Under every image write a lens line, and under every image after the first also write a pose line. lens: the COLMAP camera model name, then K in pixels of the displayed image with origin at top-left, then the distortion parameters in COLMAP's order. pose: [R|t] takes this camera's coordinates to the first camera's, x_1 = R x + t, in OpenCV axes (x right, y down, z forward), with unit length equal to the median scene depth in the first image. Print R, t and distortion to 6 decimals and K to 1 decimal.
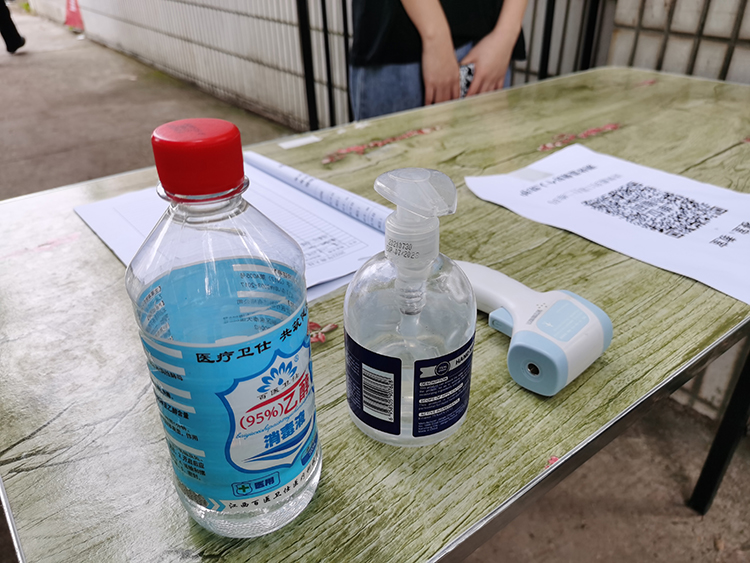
lens RADIAL K [[569.0, 0, 375.0], [0, 569.0, 281.5], [0, 0, 1]] dist [0.009997, -0.003252]
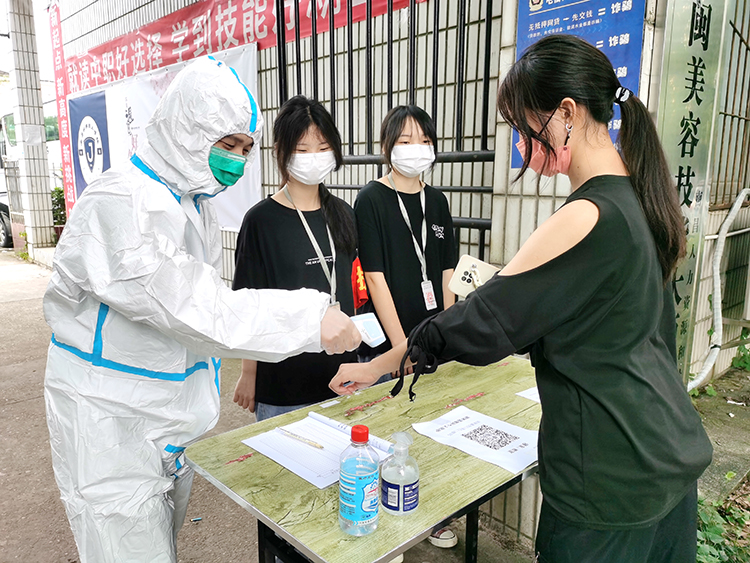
lens RADIAL K [[569.0, 0, 375.0], [0, 569.0, 281.5], [0, 0, 1]] dist [0.009997, -0.003252]
pose [[0.994532, 0.013744, 0.103526, -0.253550], [0.025042, 0.930997, -0.364167, 0.123803], [-0.101388, 0.364768, 0.925562, -1.420988]]
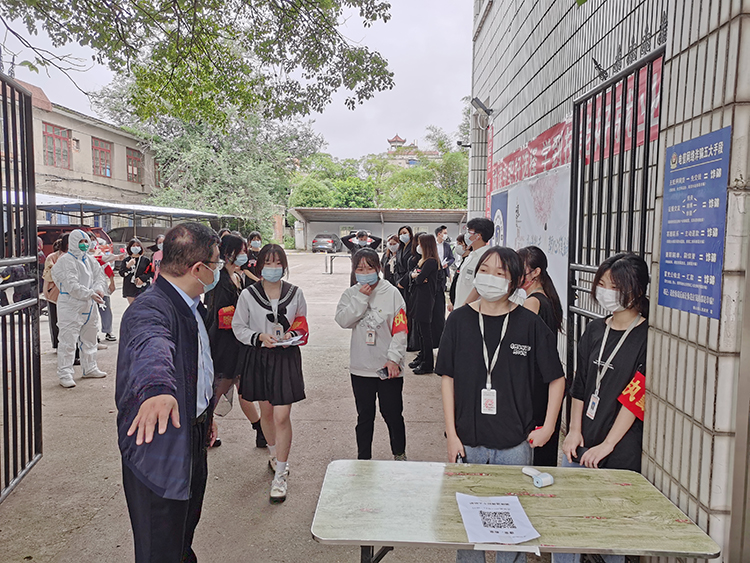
lens RADIAL K [[569.0, 0, 375.0], [0, 569.0, 281.5], [0, 0, 1]] dist [0.009997, -0.003252]
pose [[0.761738, 0.085099, -0.642272, 1.918920], [-0.359952, 0.879847, -0.310328, -0.065792], [0.538692, 0.467576, 0.700845, -2.262910]]
